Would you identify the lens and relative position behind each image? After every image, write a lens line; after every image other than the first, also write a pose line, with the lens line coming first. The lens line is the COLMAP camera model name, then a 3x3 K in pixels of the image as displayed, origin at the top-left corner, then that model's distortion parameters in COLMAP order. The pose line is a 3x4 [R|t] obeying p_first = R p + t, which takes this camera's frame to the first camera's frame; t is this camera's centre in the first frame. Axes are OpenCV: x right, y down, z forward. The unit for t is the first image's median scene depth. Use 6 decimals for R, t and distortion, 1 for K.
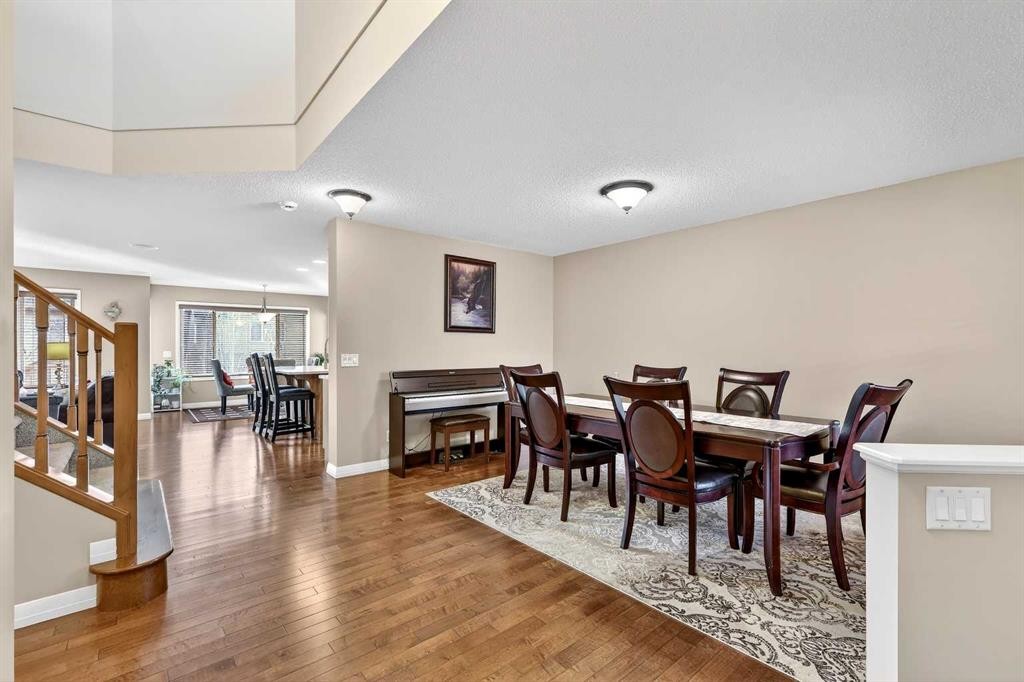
lens RADIAL K [[451.0, 0, 513.7], [0, 451.0, 350.6], [0, 0, 1]] dist [-0.001345, -0.000318]
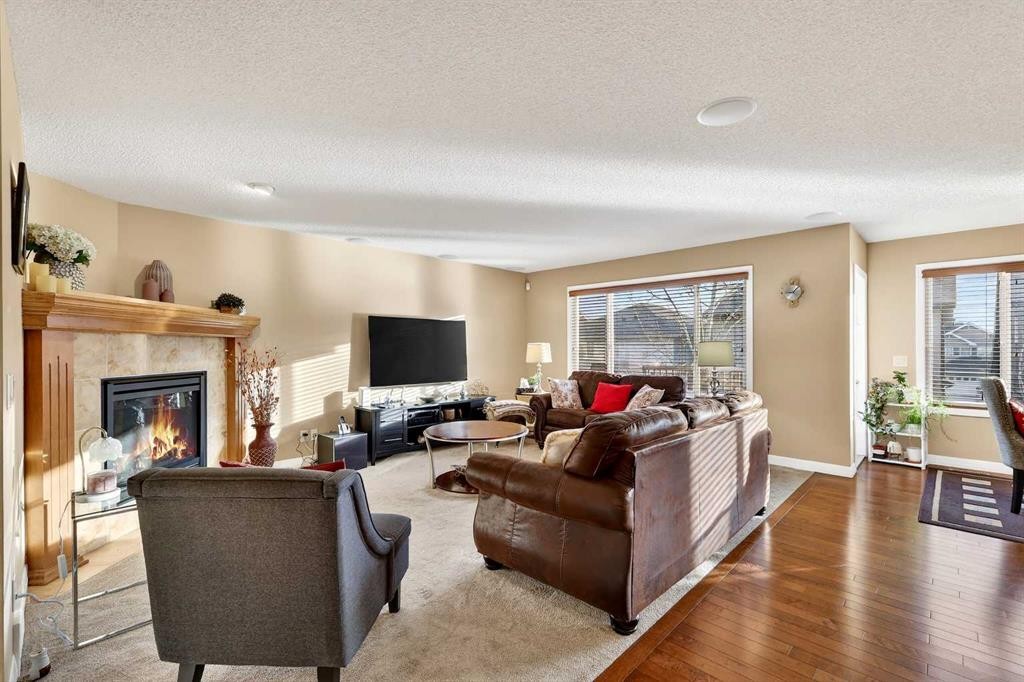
lens RADIAL K [[451.3, 0, 516.5], [0, 451.3, 347.3], [0, 0, 1]] dist [0.002320, -0.000108]
pose [[0.096332, 0.003435, -0.995343, -0.256562], [-0.002515, 0.999992, 0.003208, -0.010340], [0.995346, 0.002194, 0.096340, 0.475608]]
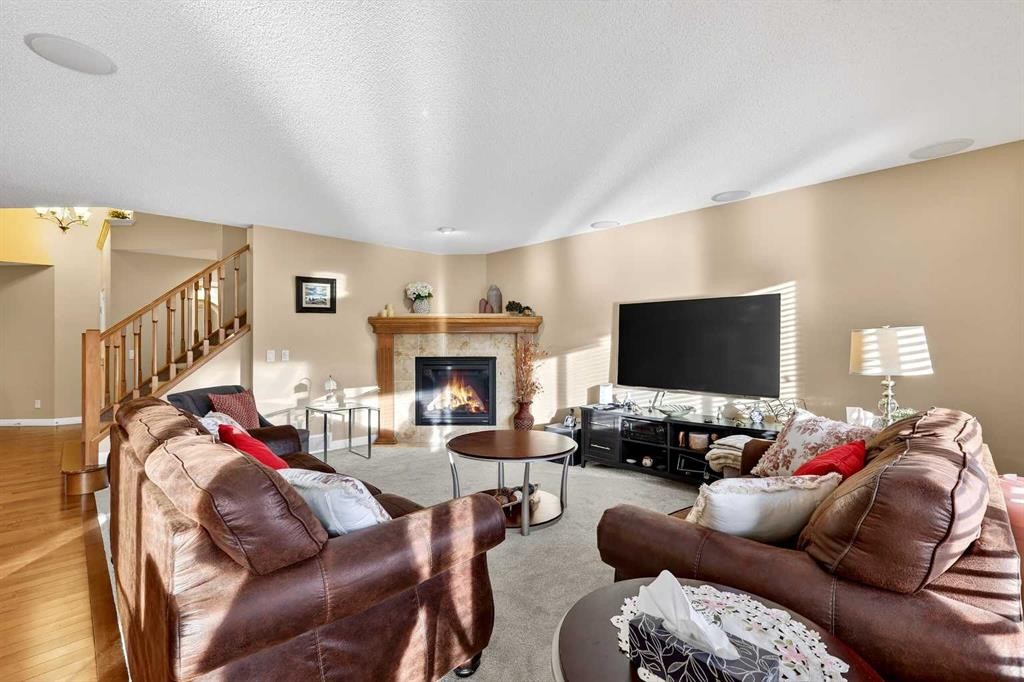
lens RADIAL K [[440.8, 0, 512.0], [0, 440.8, 341.0], [0, 0, 1]] dist [0.000525, 0.000136]
pose [[-0.996627, 0.007219, -0.081744, -0.696633], [0.006988, 0.999971, 0.003103, -0.009358], [0.081764, 0.002521, -0.996649, 0.842411]]
